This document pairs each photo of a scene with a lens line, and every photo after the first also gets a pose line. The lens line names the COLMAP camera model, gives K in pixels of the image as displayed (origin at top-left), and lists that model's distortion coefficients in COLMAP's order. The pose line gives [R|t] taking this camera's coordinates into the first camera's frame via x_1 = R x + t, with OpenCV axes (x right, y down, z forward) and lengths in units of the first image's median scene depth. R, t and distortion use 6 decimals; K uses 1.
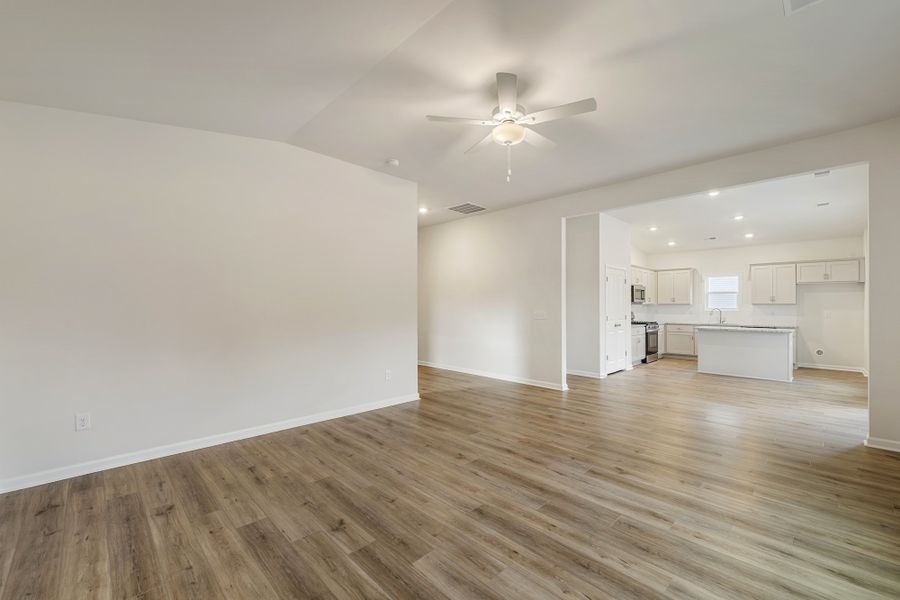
lens RADIAL K [[362.3, 0, 450.0], [0, 362.3, 300.0], [0, 0, 1]] dist [0.000719, 0.000113]
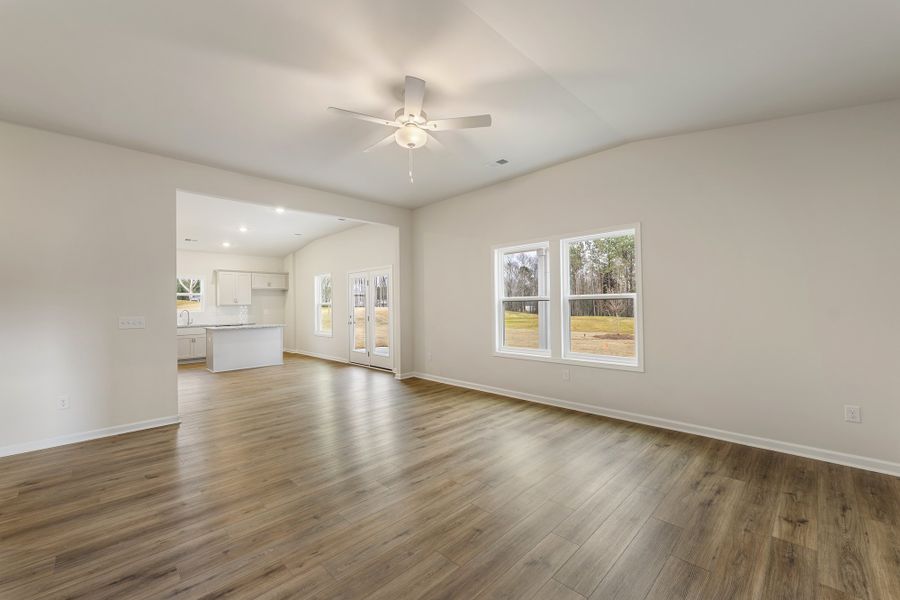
lens RADIAL K [[362.3, 0, 450.0], [0, 362.3, 300.0], [0, 0, 1]] dist [0.000719, 0.000113]
pose [[-0.003435, 0.011257, 0.999931, -0.853690], [-0.003864, 0.999929, -0.011270, 0.012658], [-0.999987, -0.003902, -0.003392, 0.888351]]
